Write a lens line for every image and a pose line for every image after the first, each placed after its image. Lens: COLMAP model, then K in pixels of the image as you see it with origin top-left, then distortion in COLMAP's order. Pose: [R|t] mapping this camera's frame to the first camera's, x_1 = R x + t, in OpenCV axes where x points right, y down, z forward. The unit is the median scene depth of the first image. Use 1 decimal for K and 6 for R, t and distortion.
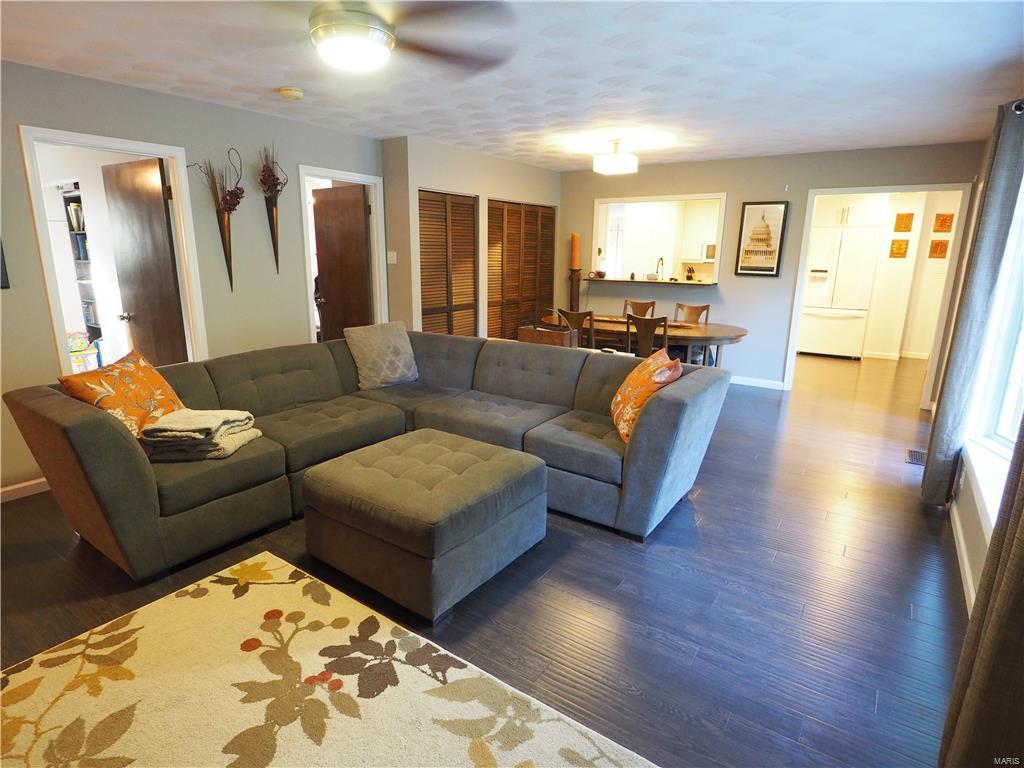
lens RADIAL K [[552.8, 0, 510.1], [0, 552.8, 384.7], [0, 0, 1]] dist [0.000271, 0.000020]
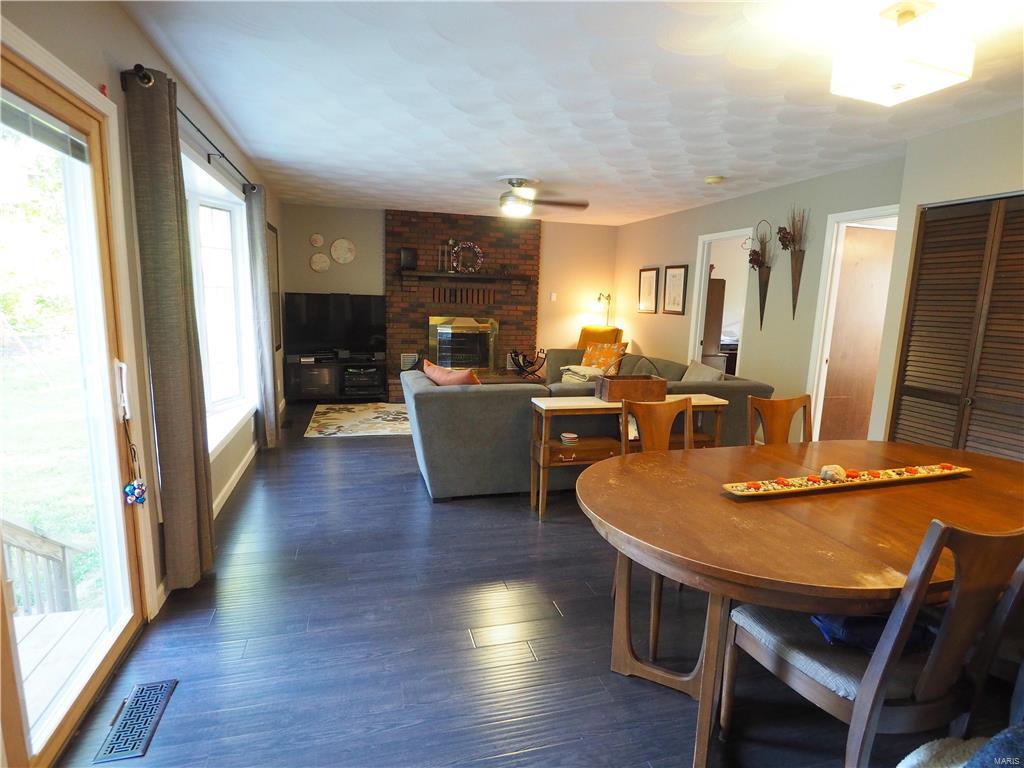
lens RADIAL K [[552.8, 0, 509.6], [0, 552.8, 386.6], [0, 0, 1]] dist [0.000271, 0.000020]
pose [[-0.641618, 0.103411, -0.760022, 0.985076], [-0.209154, 0.929732, 0.303072, -0.366380], [0.737958, 0.353418, -0.574904, 1.584262]]
